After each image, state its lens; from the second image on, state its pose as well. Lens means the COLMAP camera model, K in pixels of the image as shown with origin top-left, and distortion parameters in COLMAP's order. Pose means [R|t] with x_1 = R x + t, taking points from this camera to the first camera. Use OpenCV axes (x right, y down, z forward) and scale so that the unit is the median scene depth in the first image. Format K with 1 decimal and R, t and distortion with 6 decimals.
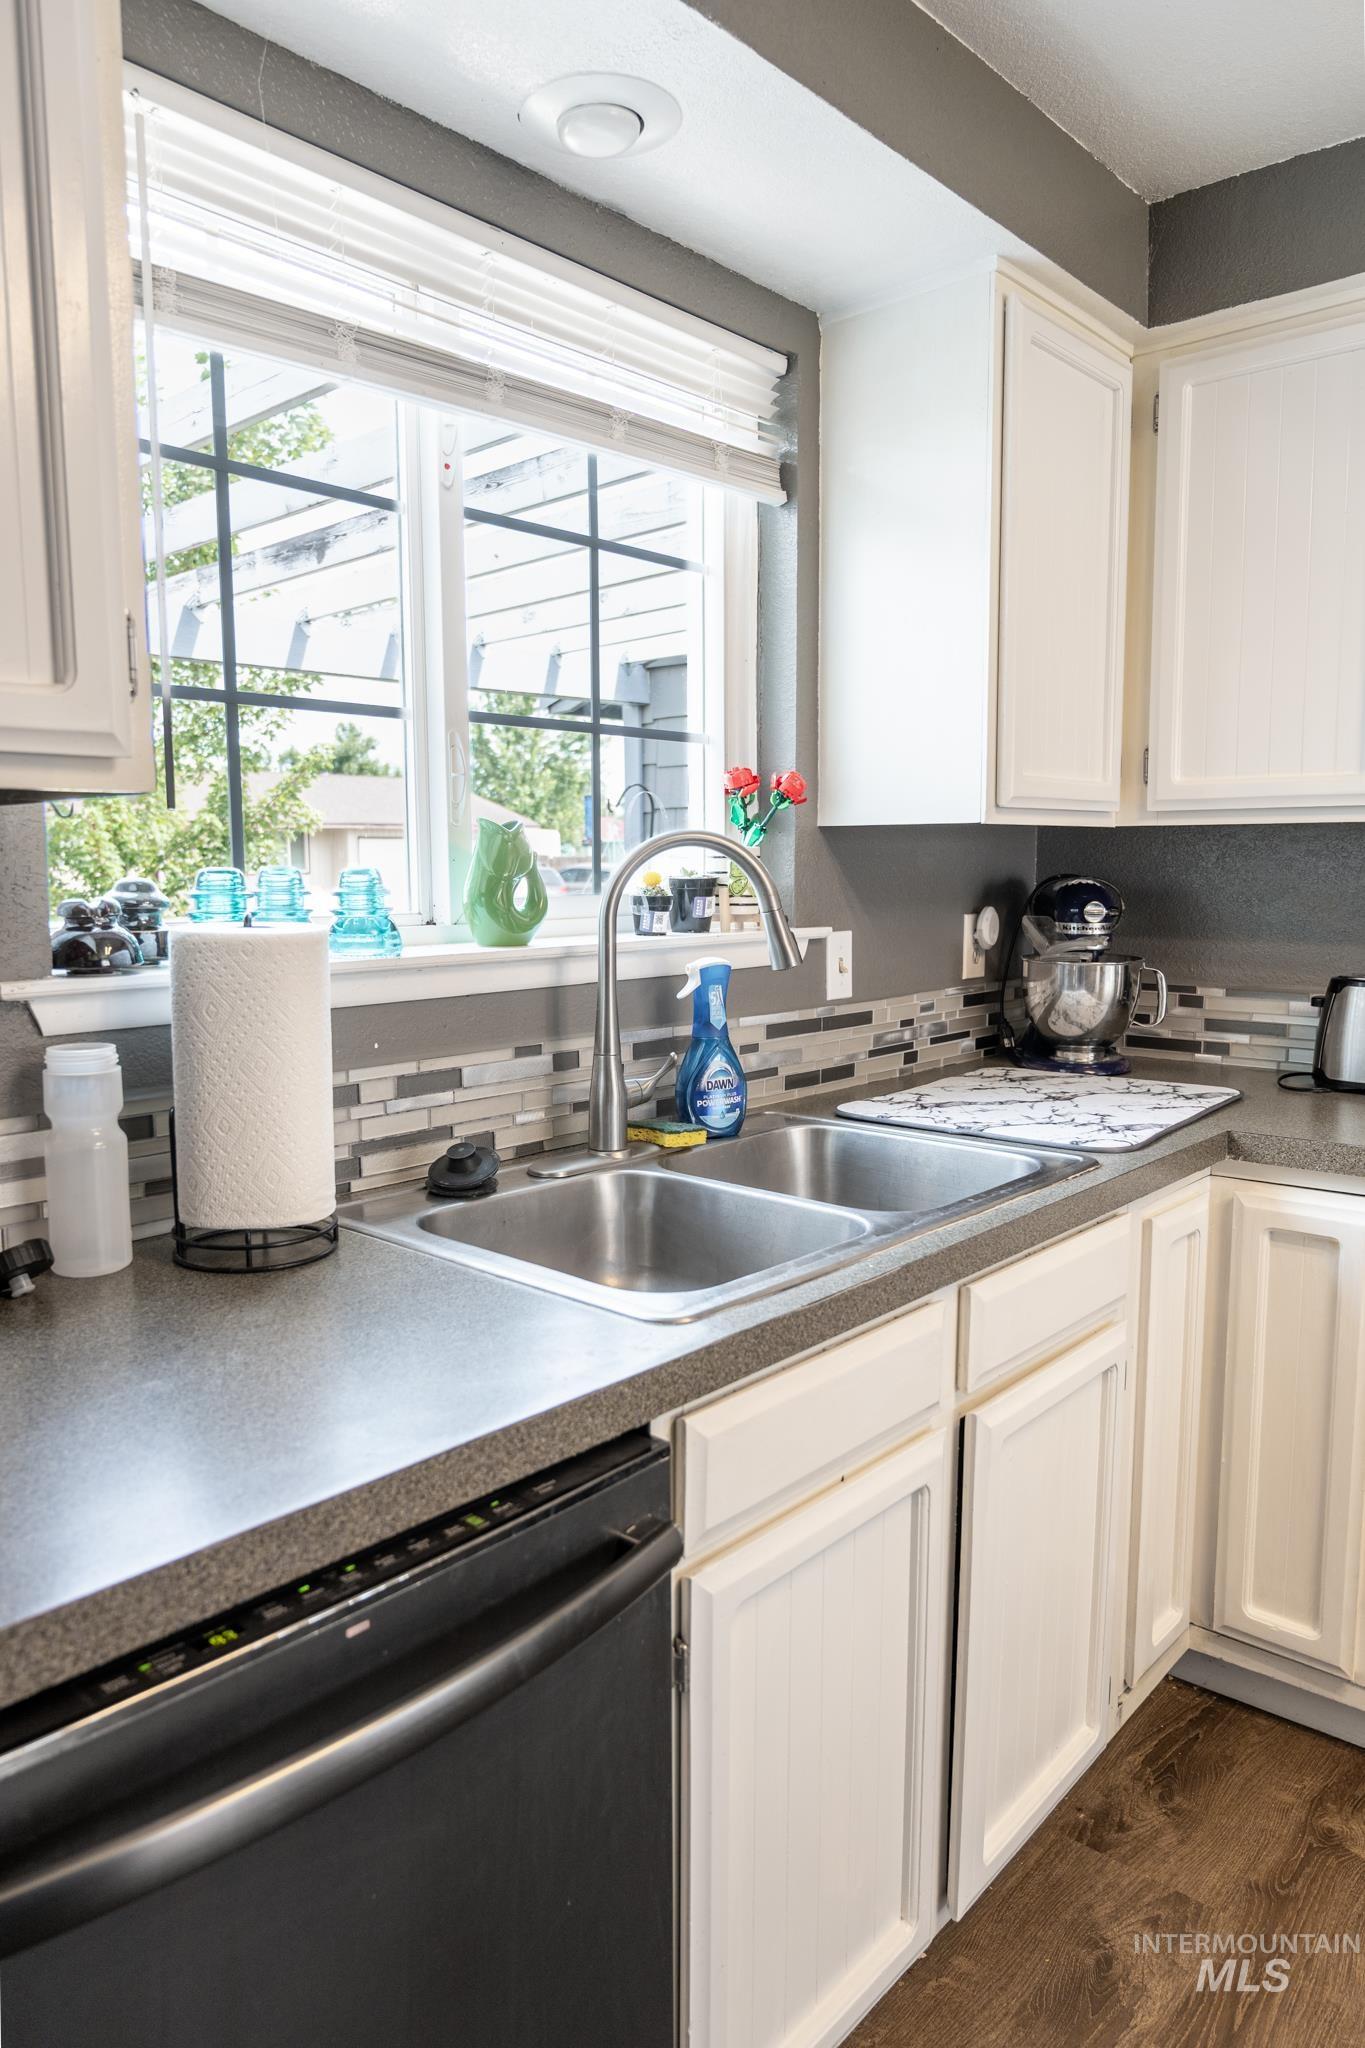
lens RADIAL K [[1379.9, 0, 673.6], [0, 1379.9, 1029.0], [0, 0, 1]] dist [-0.005676, 0.003174]
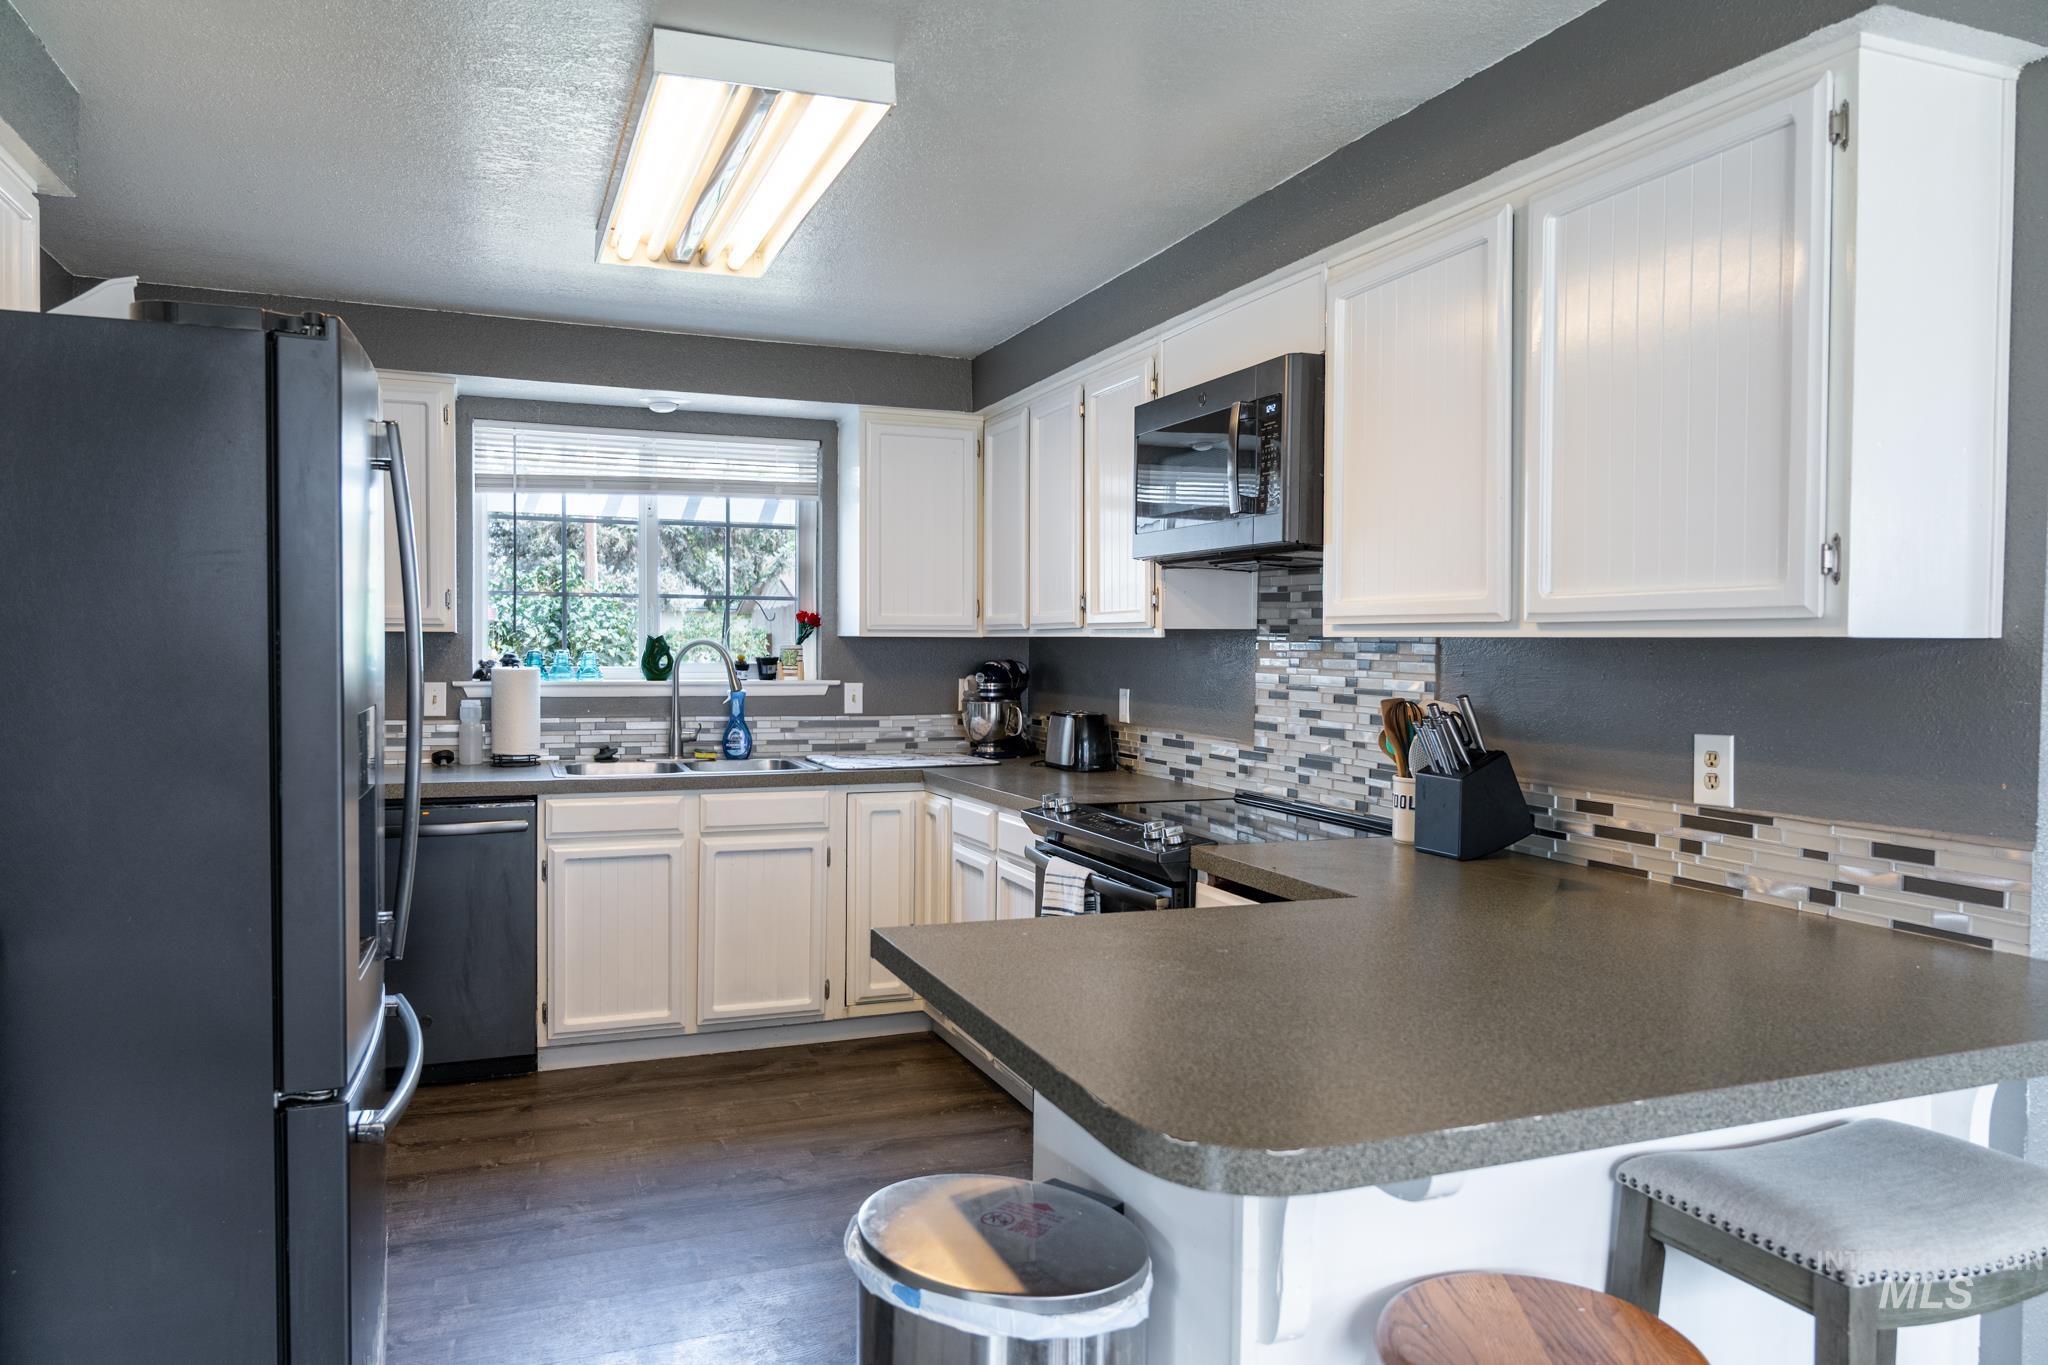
lens RADIAL K [[1379.9, 0, 1018.9], [0, 1379.9, 693.0], [0, 0, 1]] dist [-0.005676, 0.003174]
pose [[0.887861, 0.029537, -0.459163, 1.373169], [-0.068551, 0.995291, -0.068529, 0.079430], [0.454977, 0.092321, 0.885705, -0.841868]]
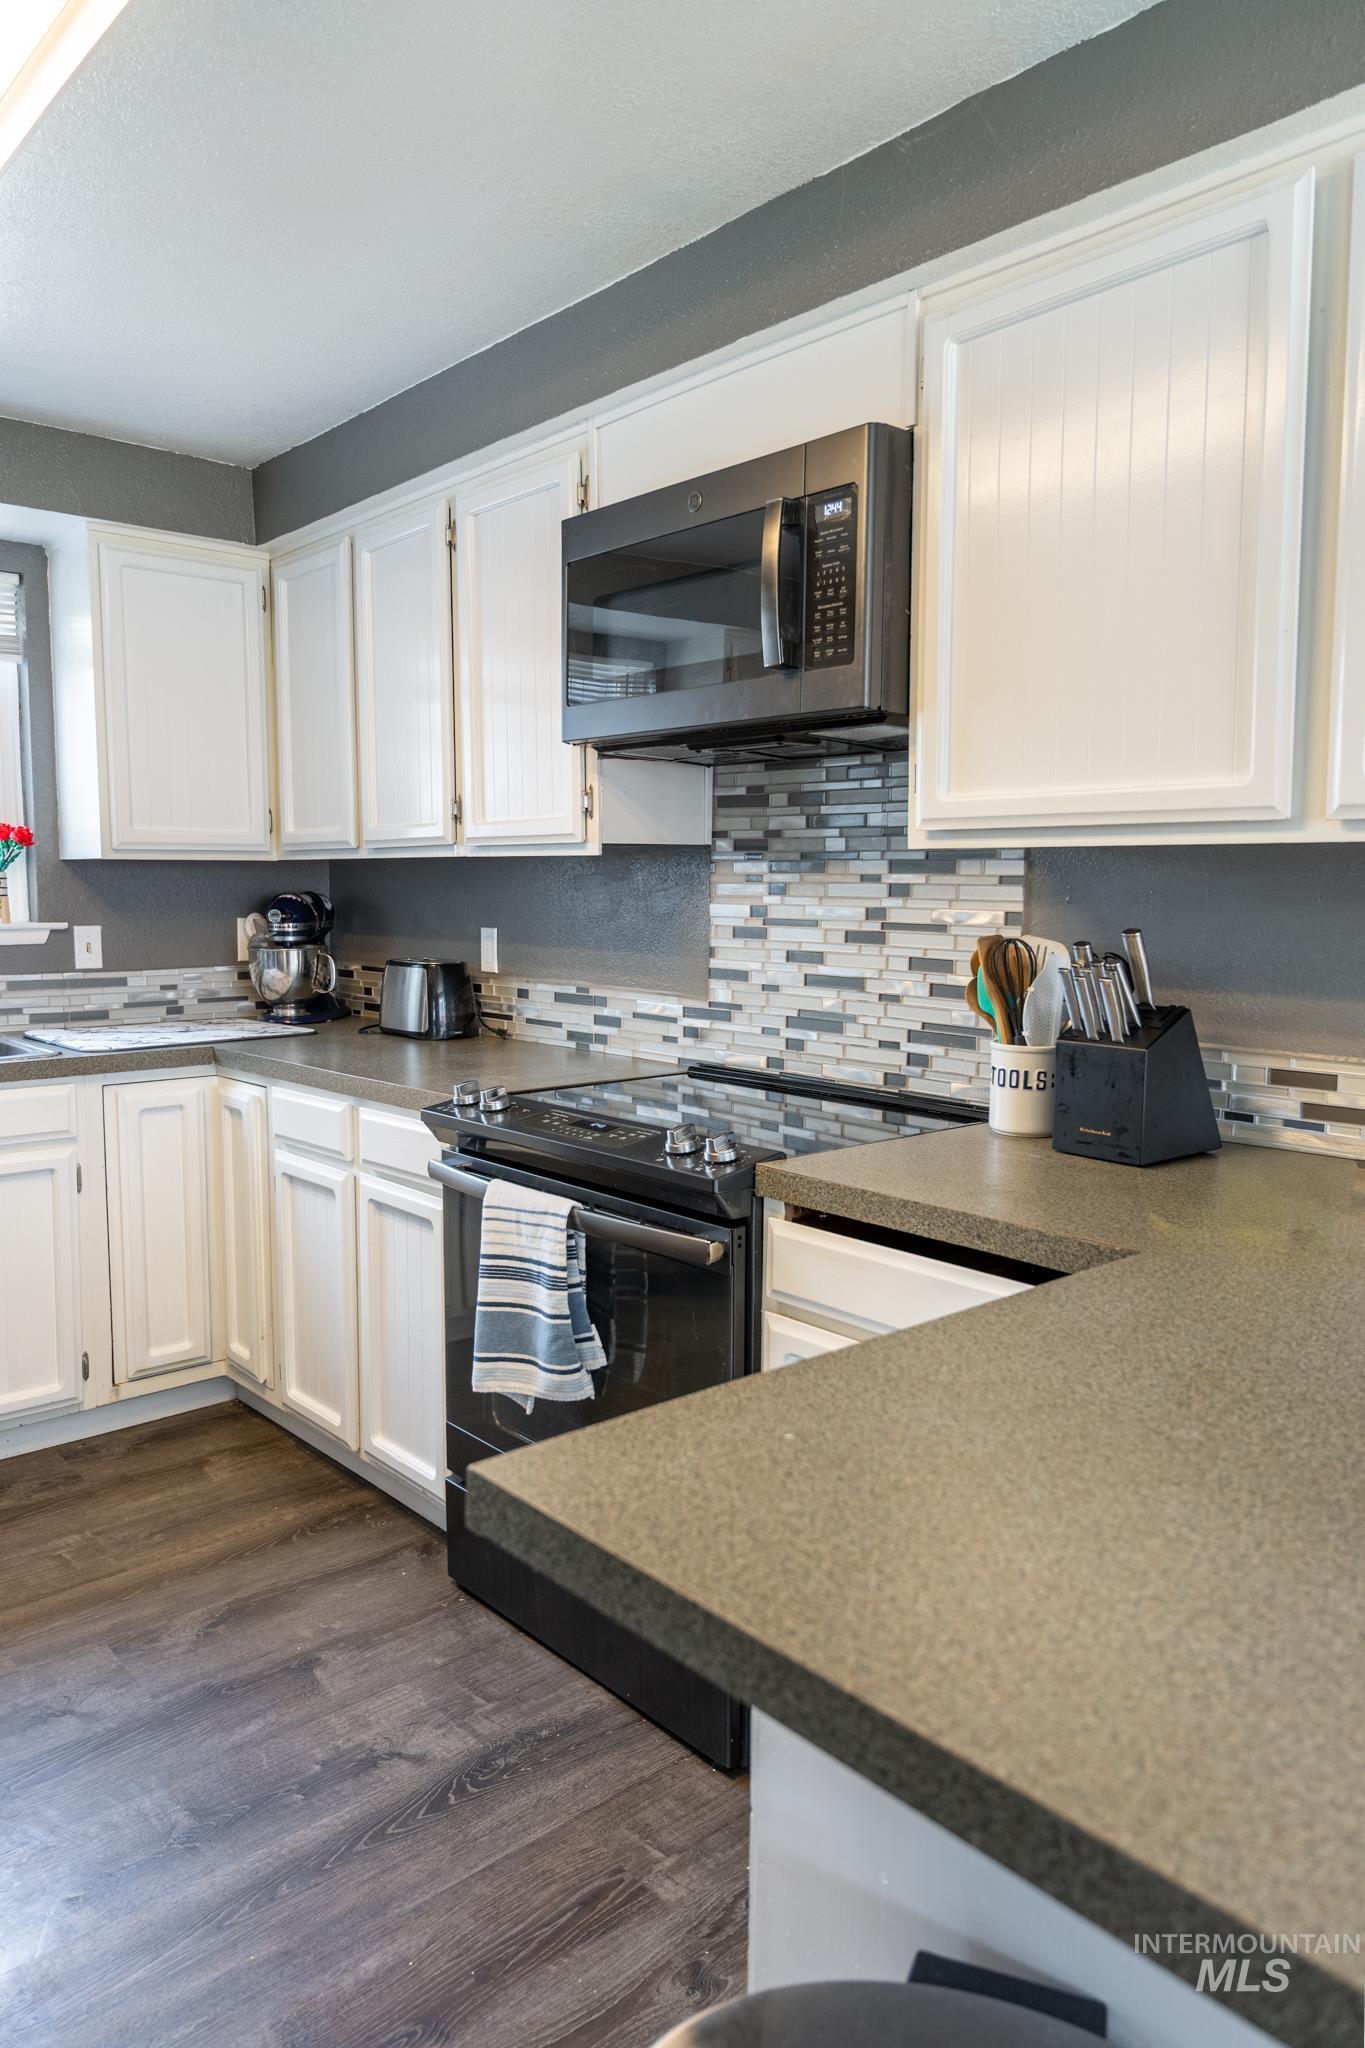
lens RADIAL K [[1379.9, 0, 683.1], [0, 1379.9, 1026.2], [0, 0, 1]] dist [-0.005676, 0.003174]
pose [[0.991791, 0.021670, -0.126019, 0.998096], [-0.023681, 0.999615, -0.014483, 0.051102], [0.125657, 0.017348, 0.991922, -0.480073]]
